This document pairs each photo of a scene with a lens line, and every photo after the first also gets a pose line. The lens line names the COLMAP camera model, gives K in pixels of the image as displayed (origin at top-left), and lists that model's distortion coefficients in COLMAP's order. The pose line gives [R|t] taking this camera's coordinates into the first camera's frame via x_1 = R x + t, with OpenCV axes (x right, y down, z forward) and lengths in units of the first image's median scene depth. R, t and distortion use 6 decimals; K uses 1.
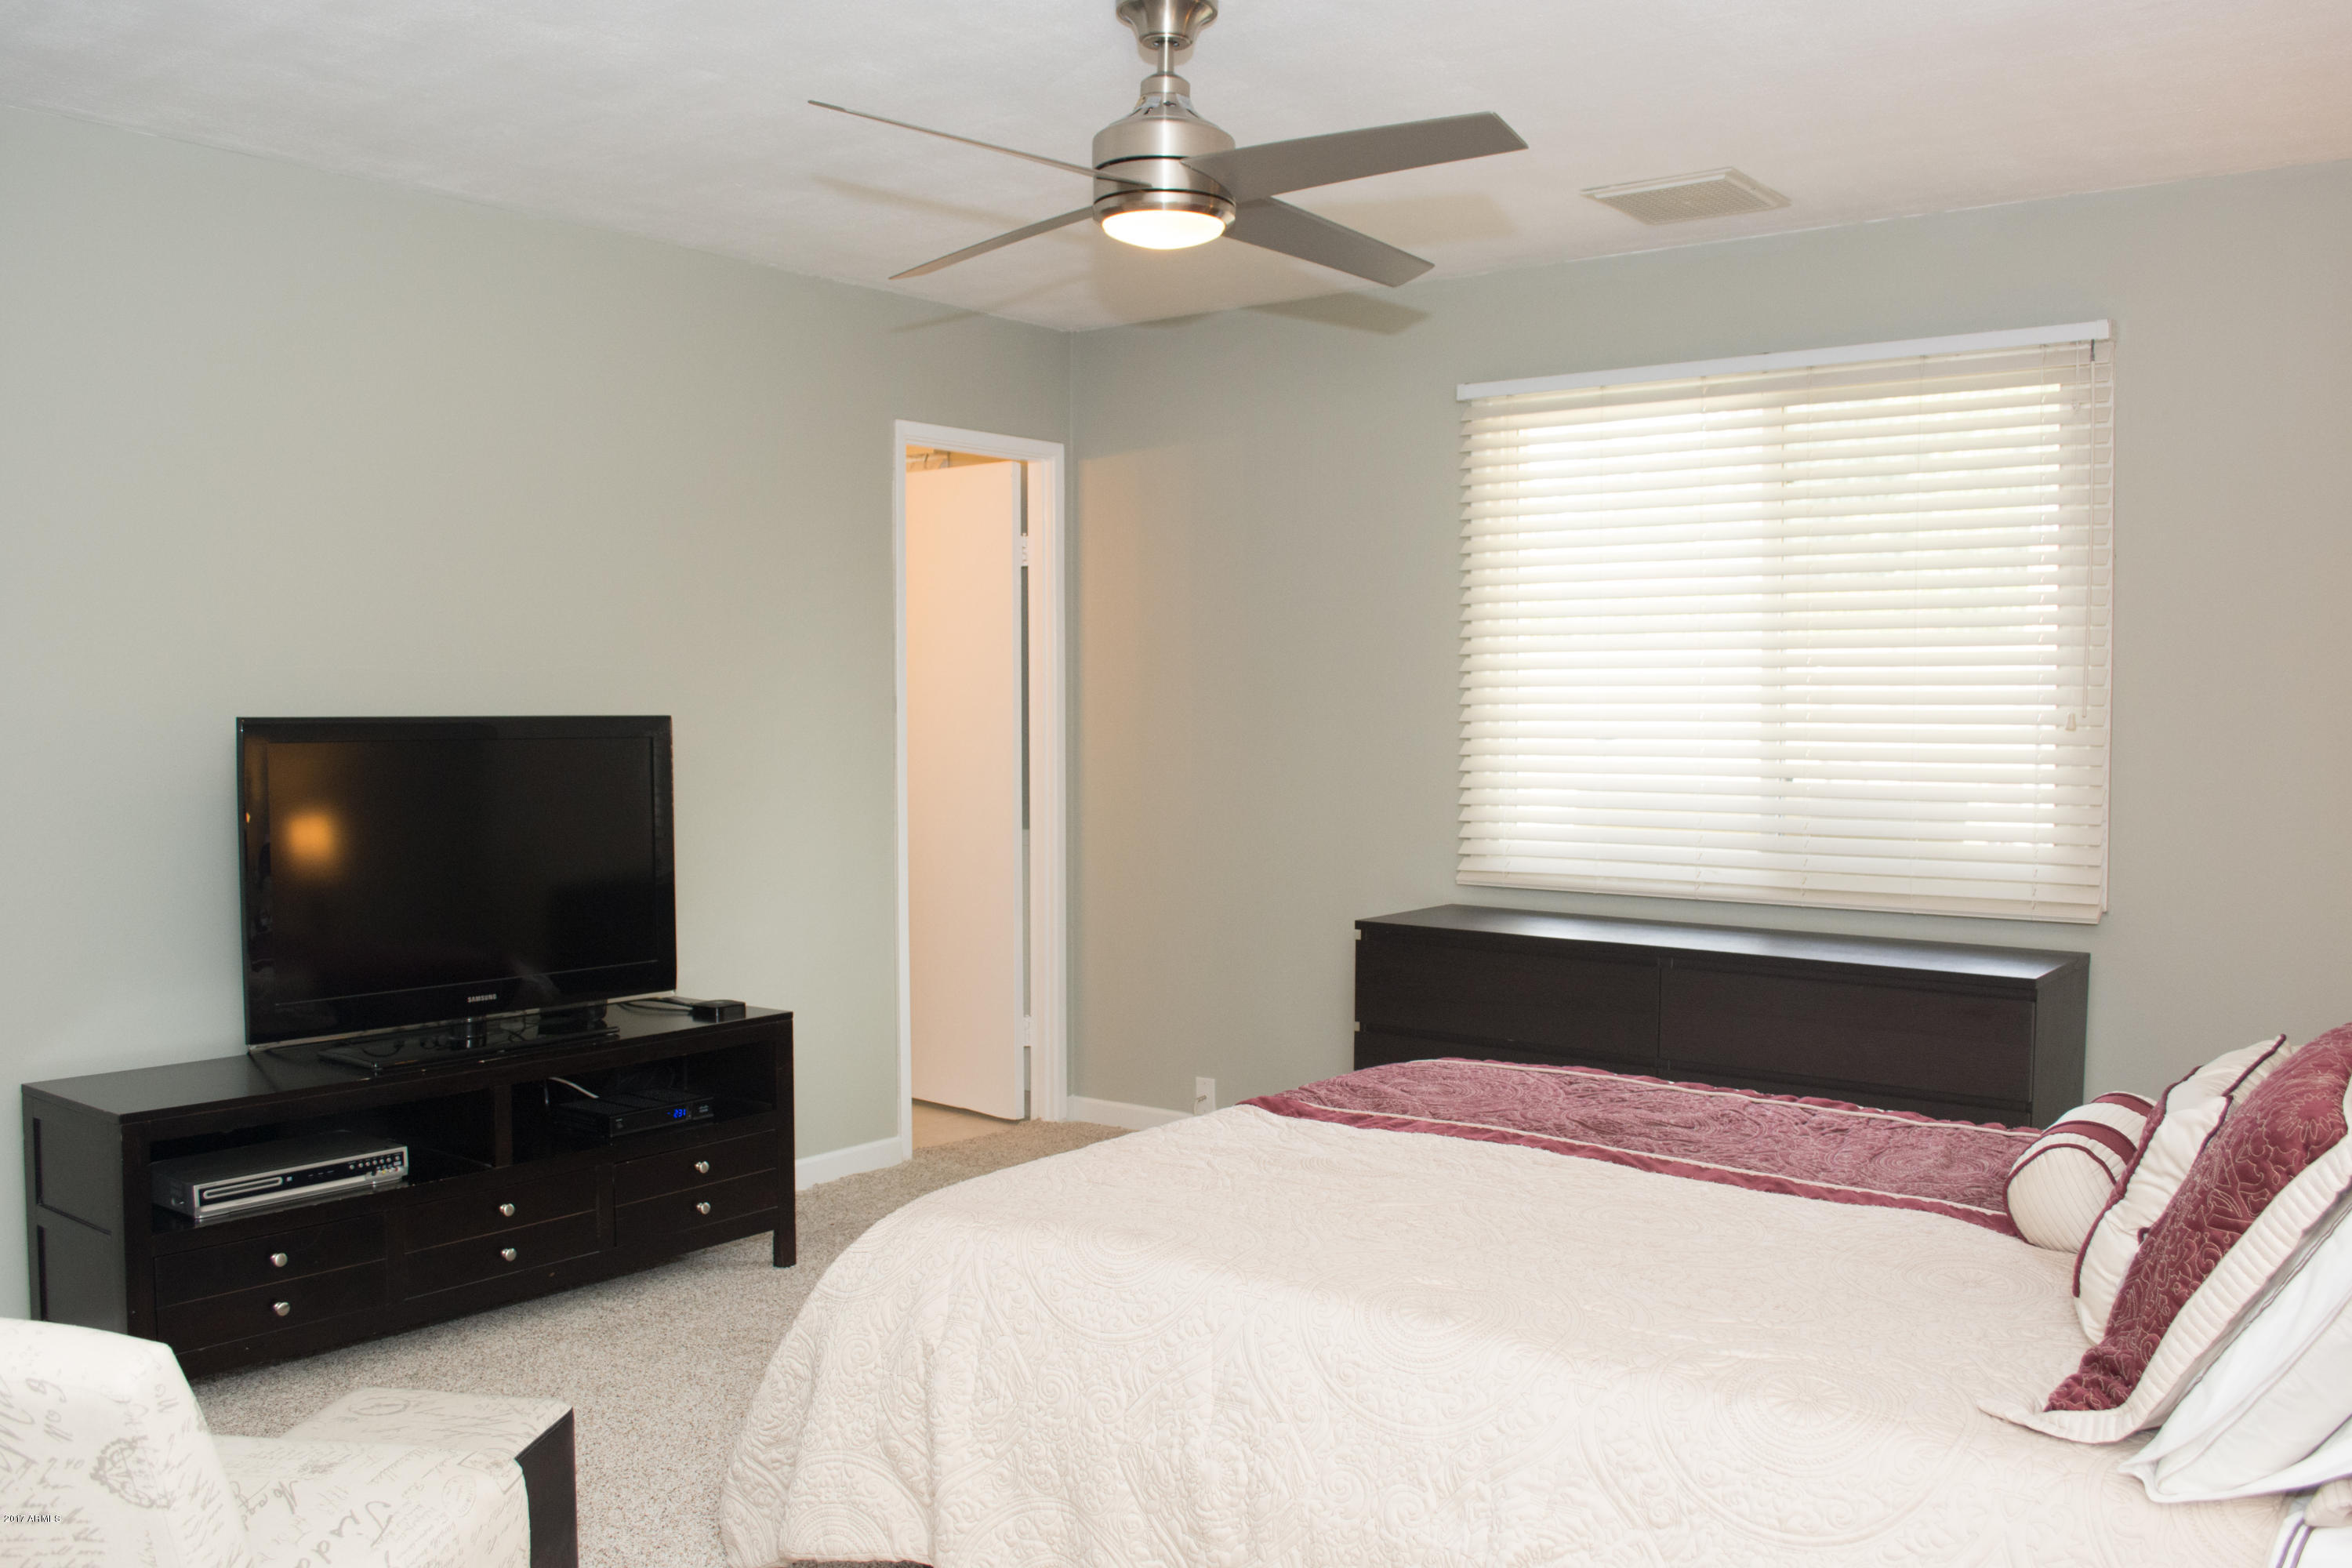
lens RADIAL K [[1916.5, 0, 1176.0], [0, 1916.5, 784.0], [0, 0, 1]] dist [-0.077770, 0.005176]
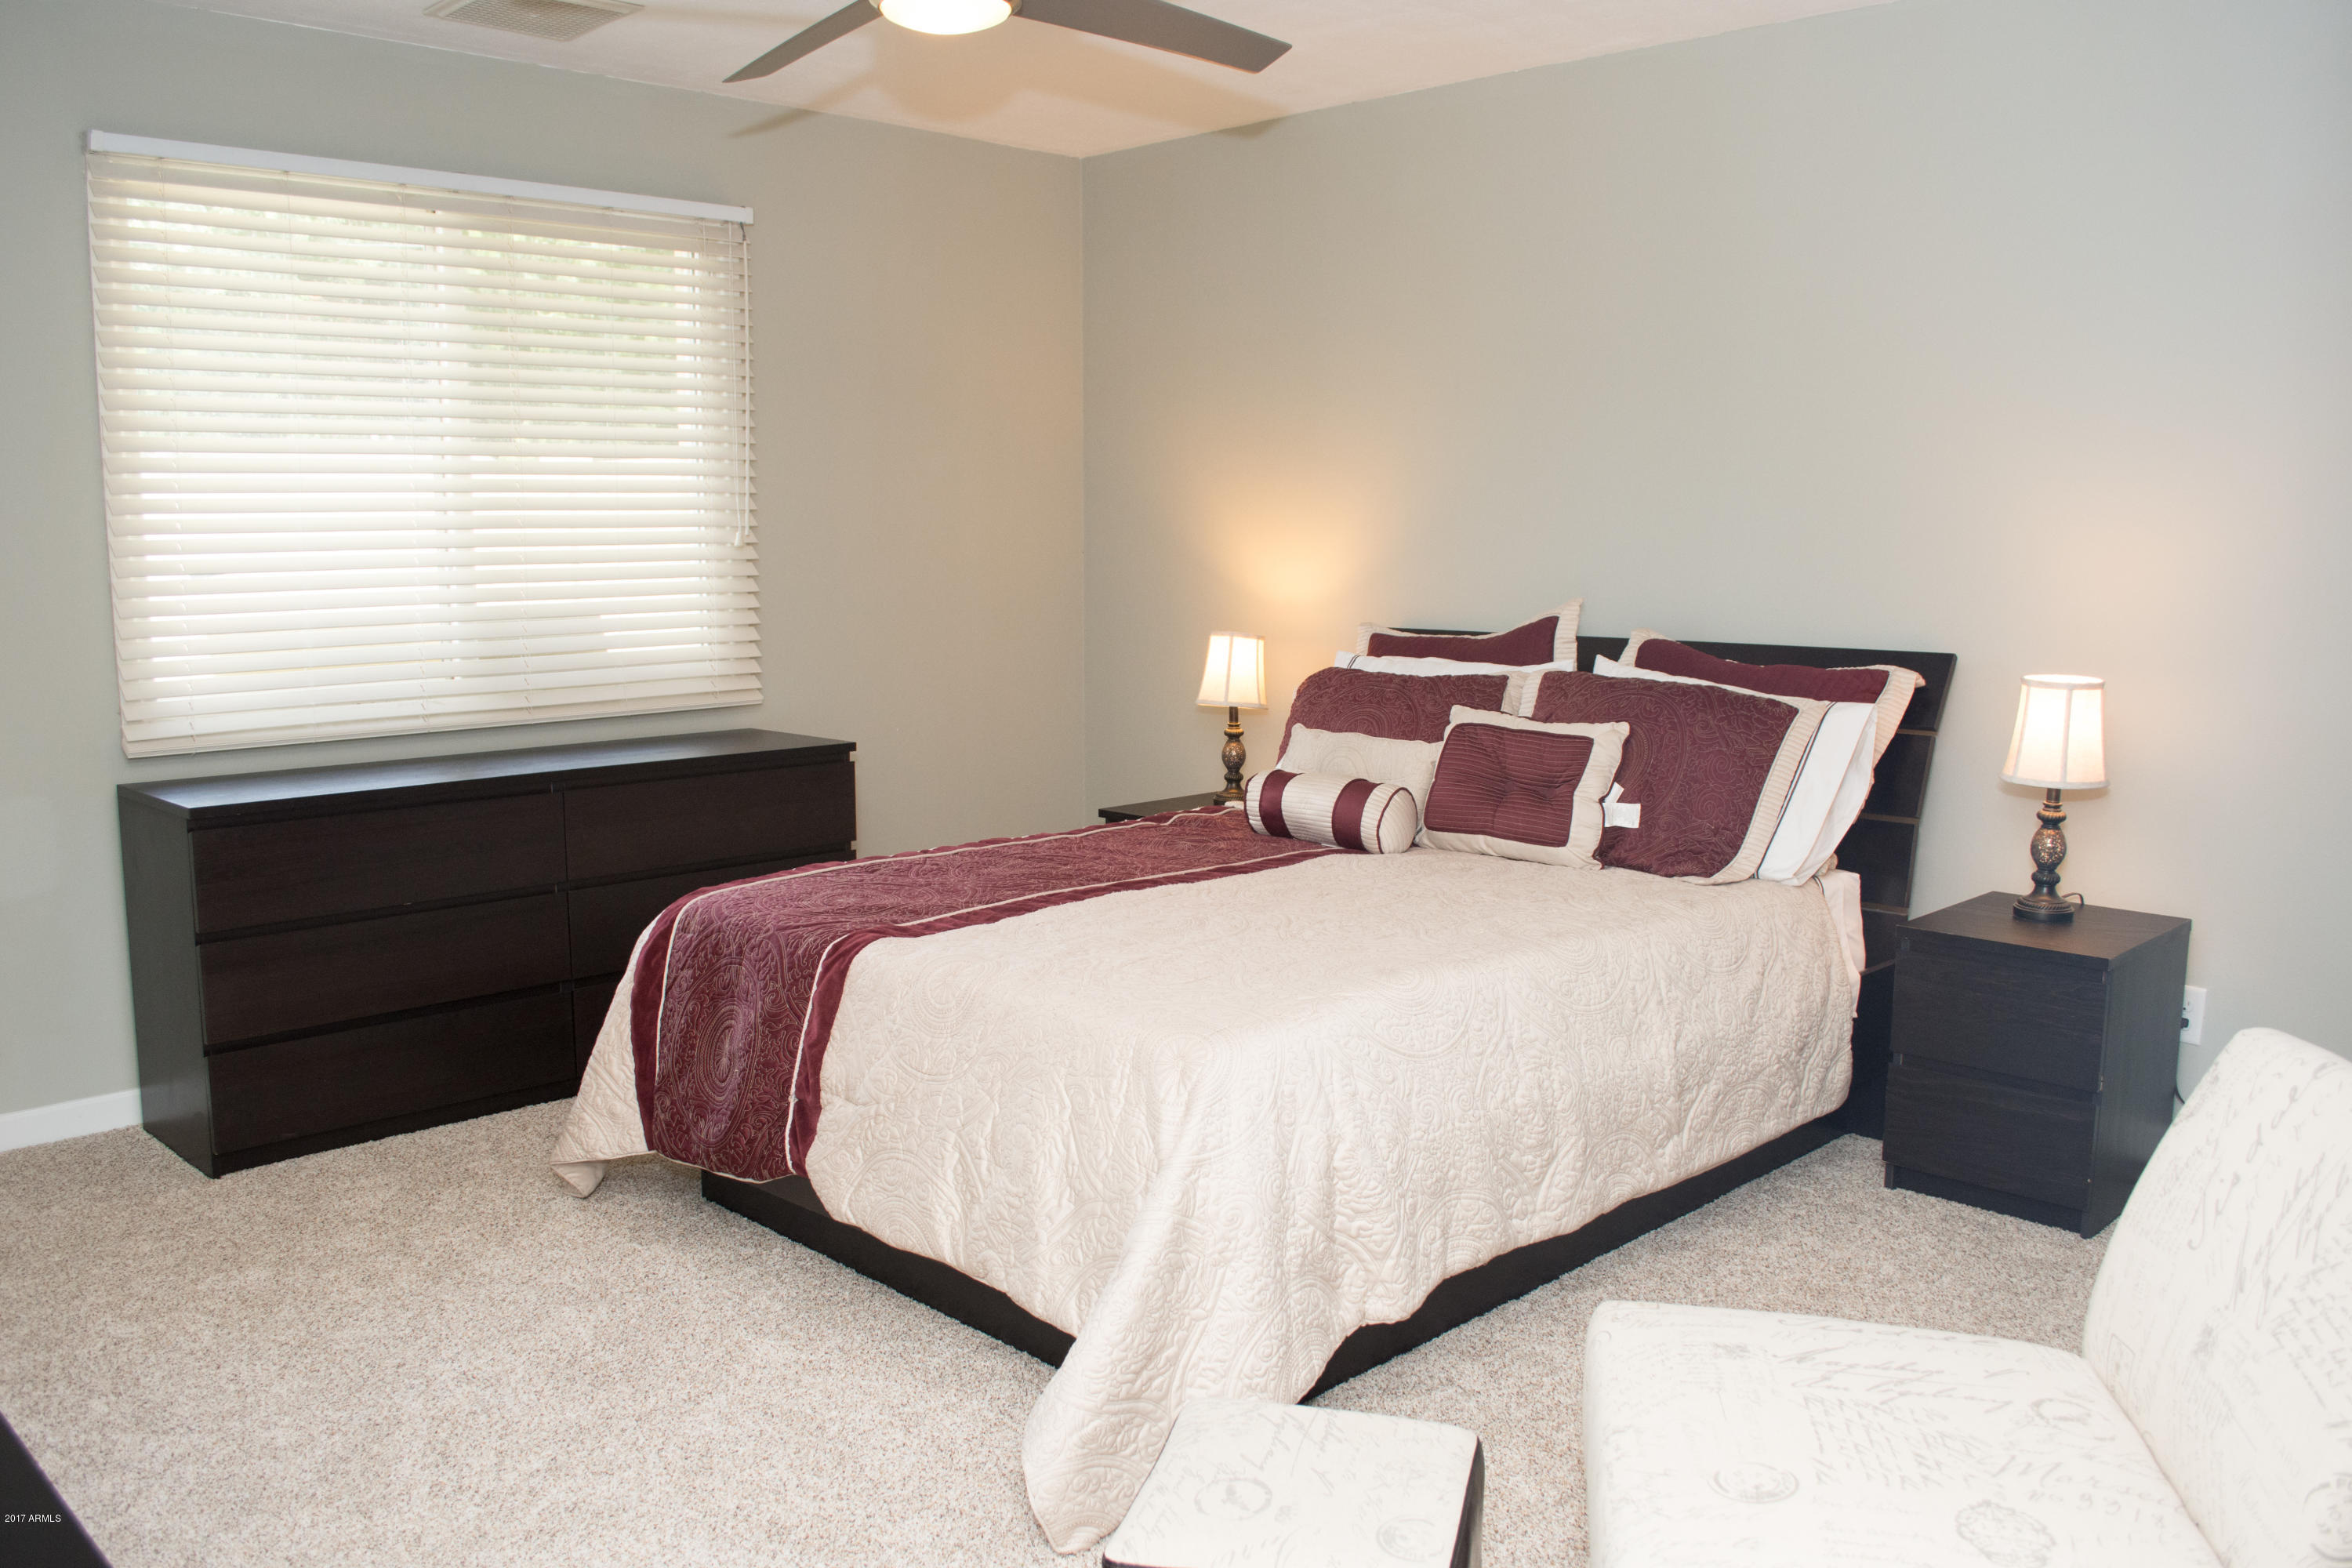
lens RADIAL K [[1884.1, 0, 1176.0], [0, 1884.1, 784.0], [0, 0, 1]] dist [-0.069580, 0.001617]
pose [[0.133719, -0.136135, 0.981624, -0.623905], [0.046630, 0.990287, 0.130985, -0.020432], [-0.989922, 0.028258, 0.138768, 0.501352]]
